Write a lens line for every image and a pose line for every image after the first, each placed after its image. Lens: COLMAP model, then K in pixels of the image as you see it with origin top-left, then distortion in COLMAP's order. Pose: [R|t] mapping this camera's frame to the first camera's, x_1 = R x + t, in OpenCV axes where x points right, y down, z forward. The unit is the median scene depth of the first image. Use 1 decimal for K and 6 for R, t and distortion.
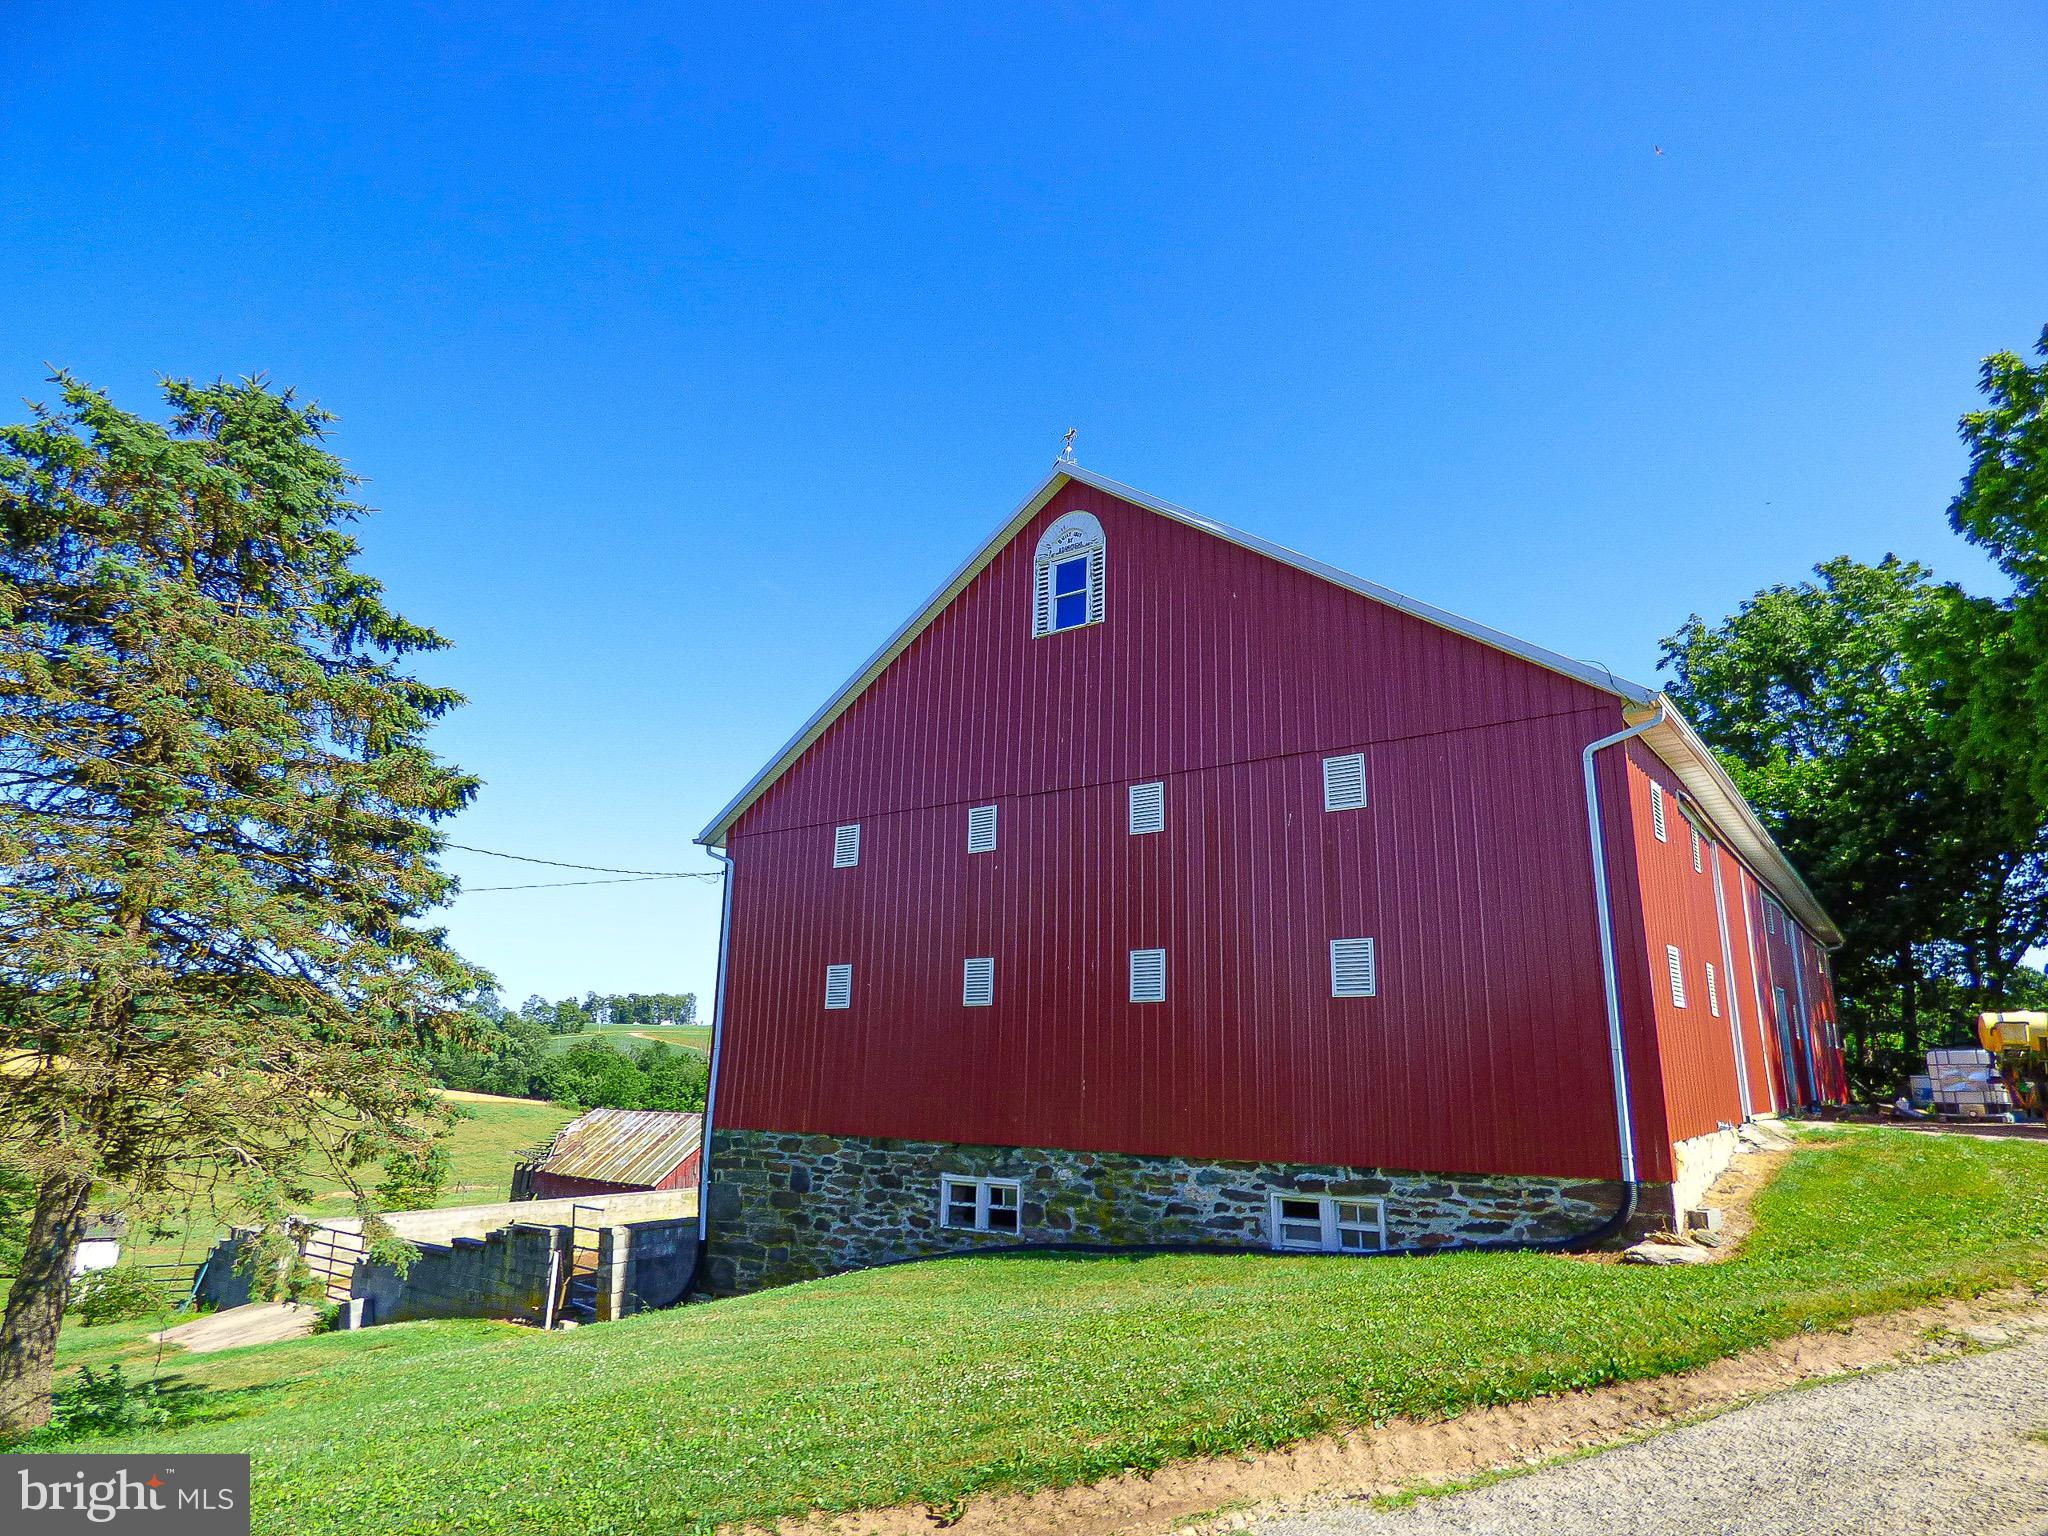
lens RADIAL K [[803.3, 0, 1024.0], [0, 803.3, 768.0], [0, 0, 1]] dist [-0.010185, -0.000274]
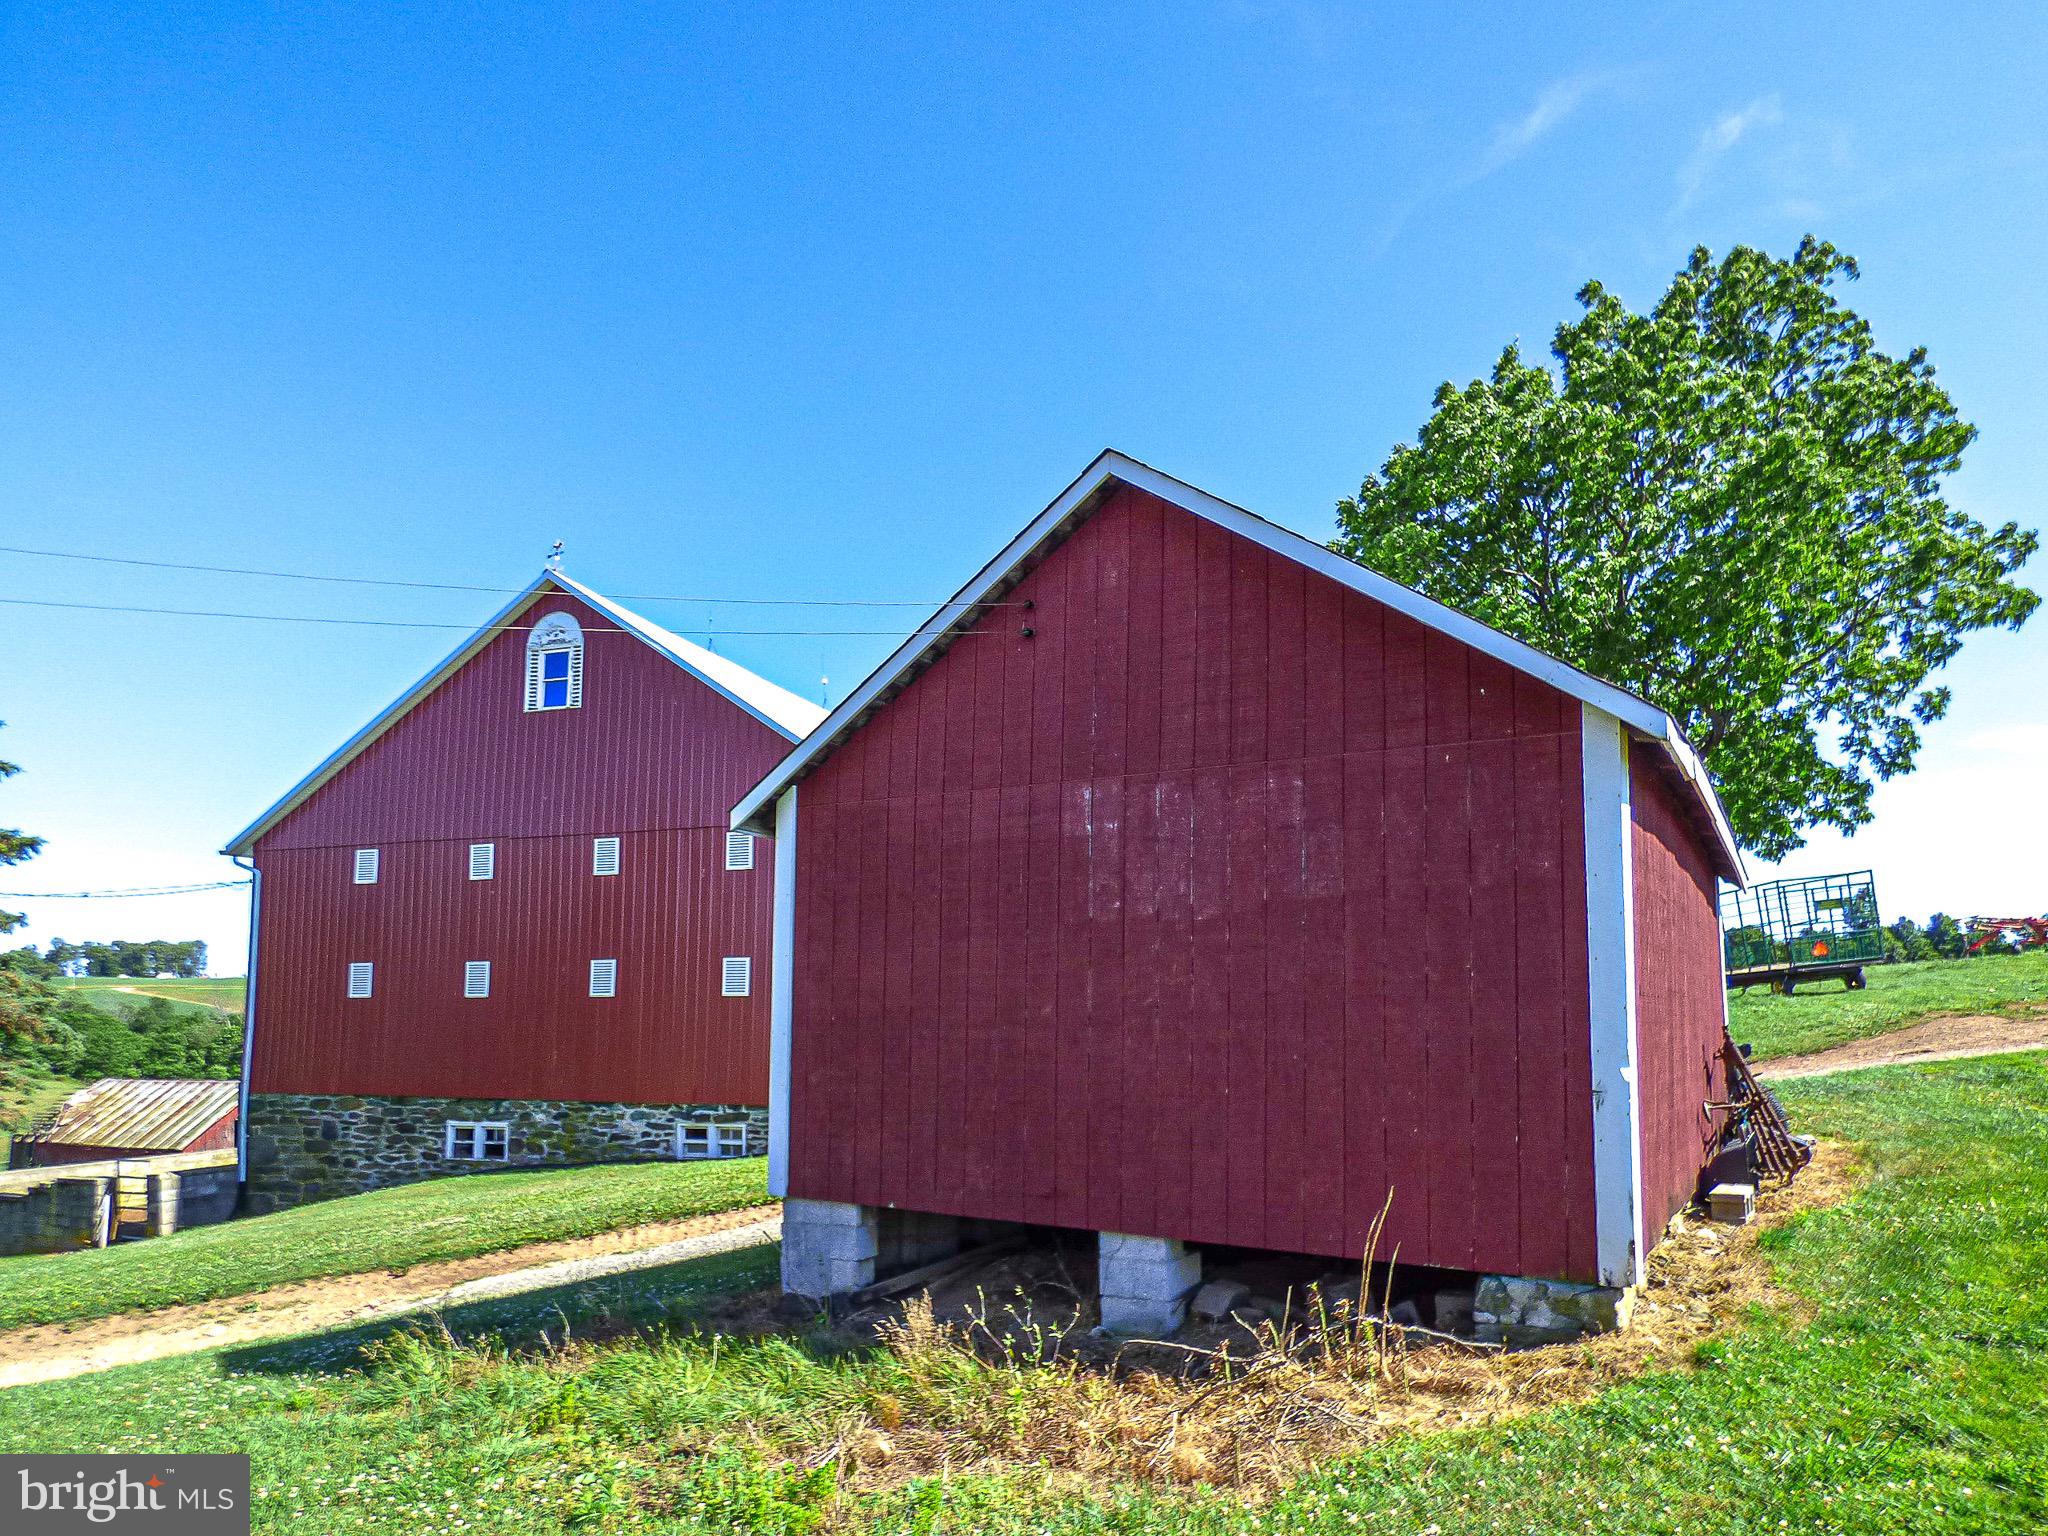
lens RADIAL K [[1243.8, 0, 1037.4], [0, 1243.8, 765.5], [0, 0, 1]] dist [-0.004496, -0.002972]
pose [[0.973711, 0.029775, 0.225831, 0.348122], [-0.068693, 0.983648, 0.166488, -0.450932], [-0.217181, -0.177625, 0.959834, -1.014719]]
